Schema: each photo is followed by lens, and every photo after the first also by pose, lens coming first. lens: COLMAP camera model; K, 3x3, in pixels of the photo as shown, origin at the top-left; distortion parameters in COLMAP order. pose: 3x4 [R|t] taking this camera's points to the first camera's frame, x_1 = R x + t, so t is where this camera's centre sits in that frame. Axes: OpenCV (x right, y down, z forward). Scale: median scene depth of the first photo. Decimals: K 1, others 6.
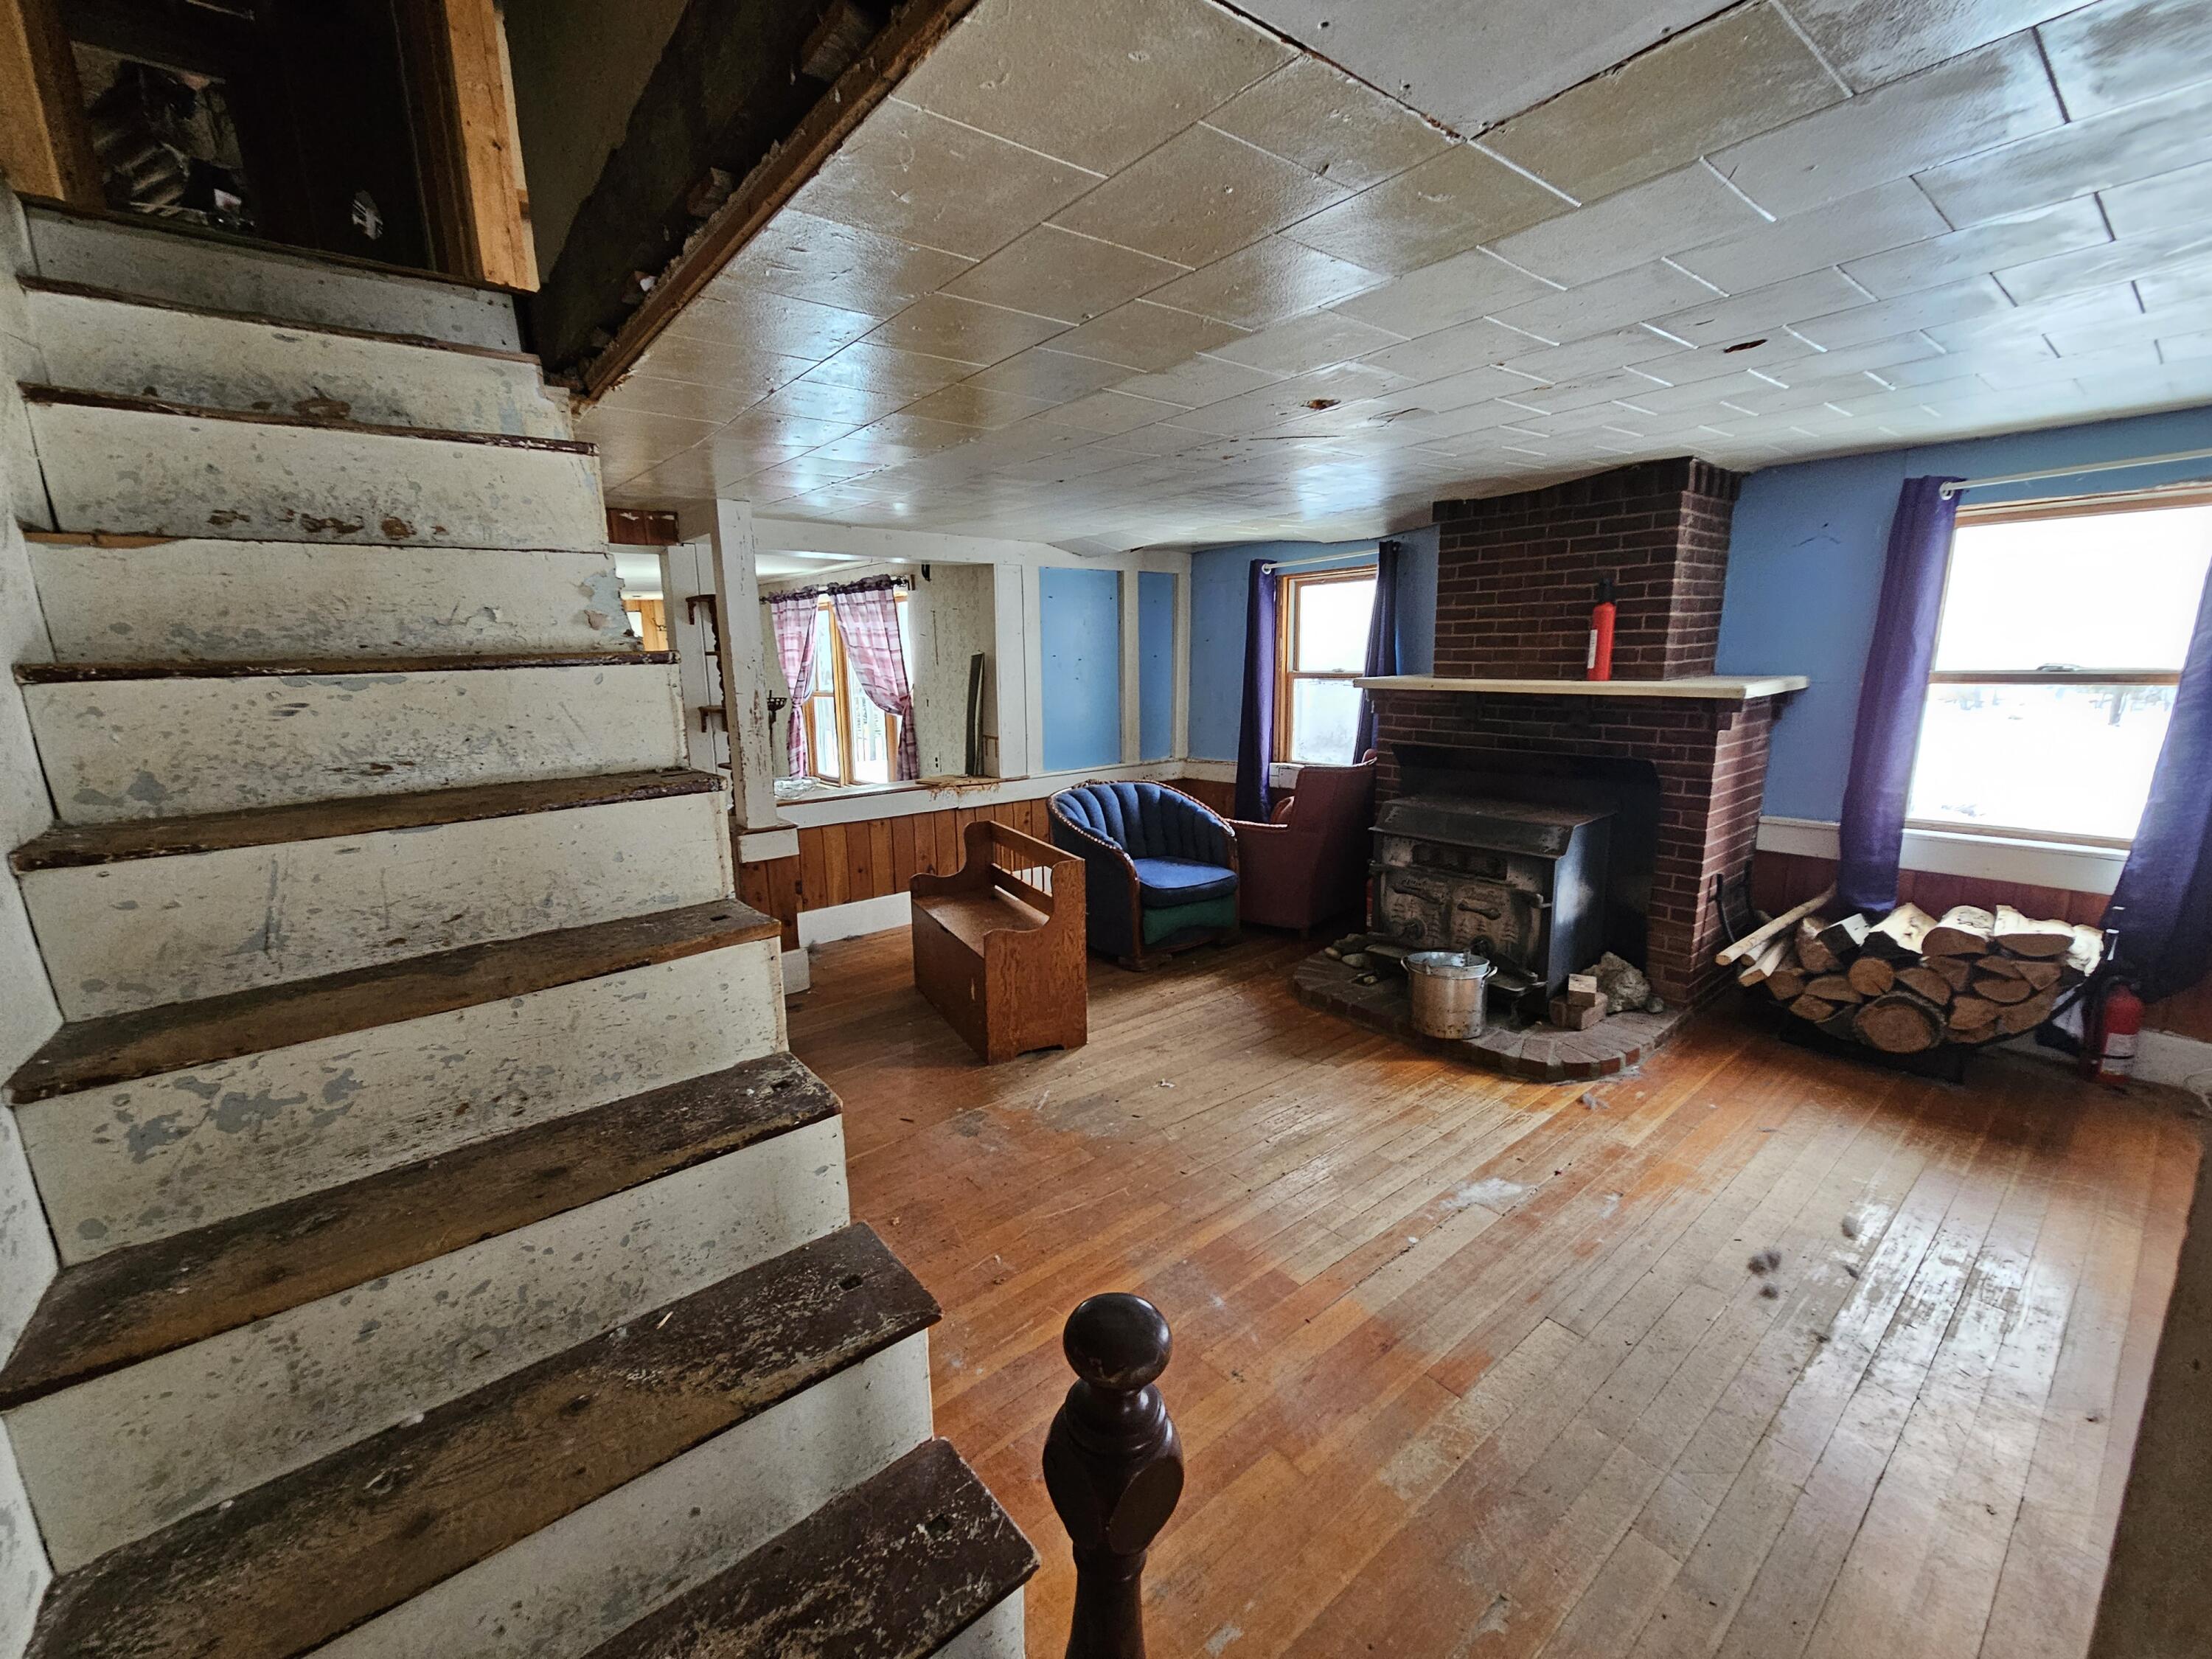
lens RADIAL K [[904.6, 0, 1093.2], [0, 904.6, 855.2], [0, 0, 1]] dist [0.000677, 0.000085]
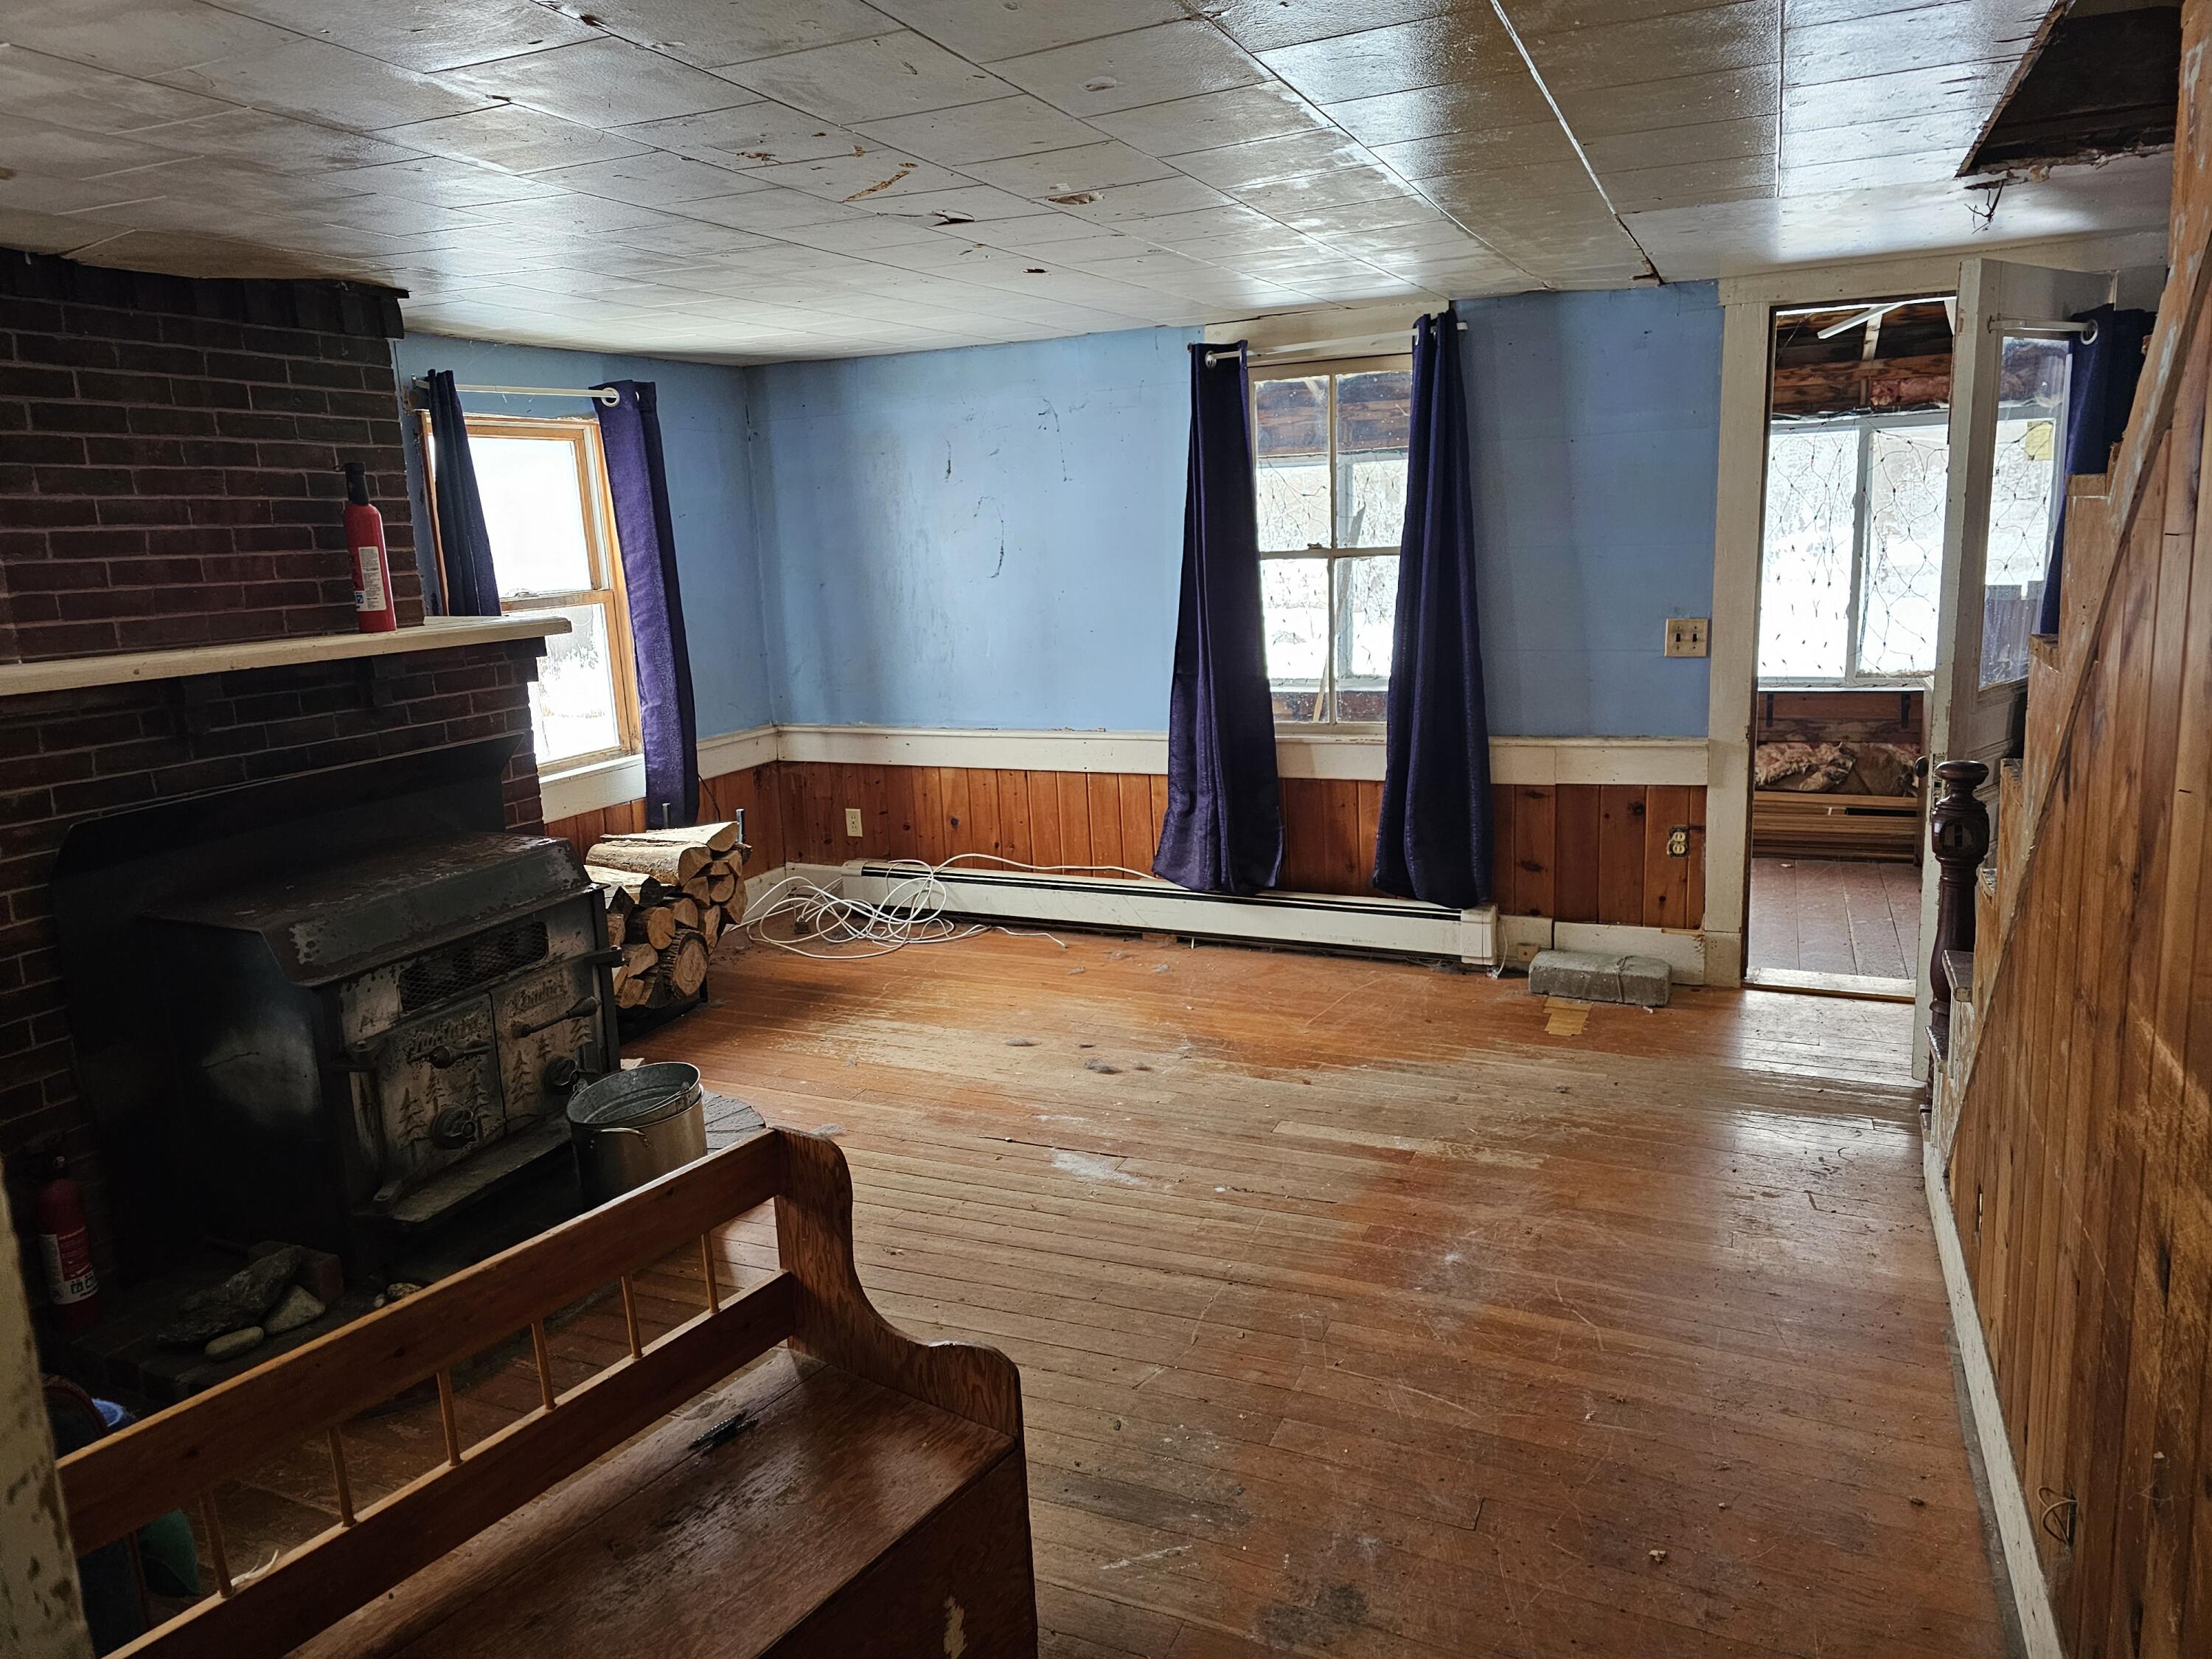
lens RADIAL K [[1449.9, 0, 1106.0], [0, 1449.9, 829.5], [0, 0, 1]] dist [0.002859, -0.001272]
pose [[-0.463534, -0.137375, 0.875365, -0.506099], [0.251631, 0.926828, 0.278698, -0.209640], [-0.849599, 0.349455, -0.395048, 0.979828]]
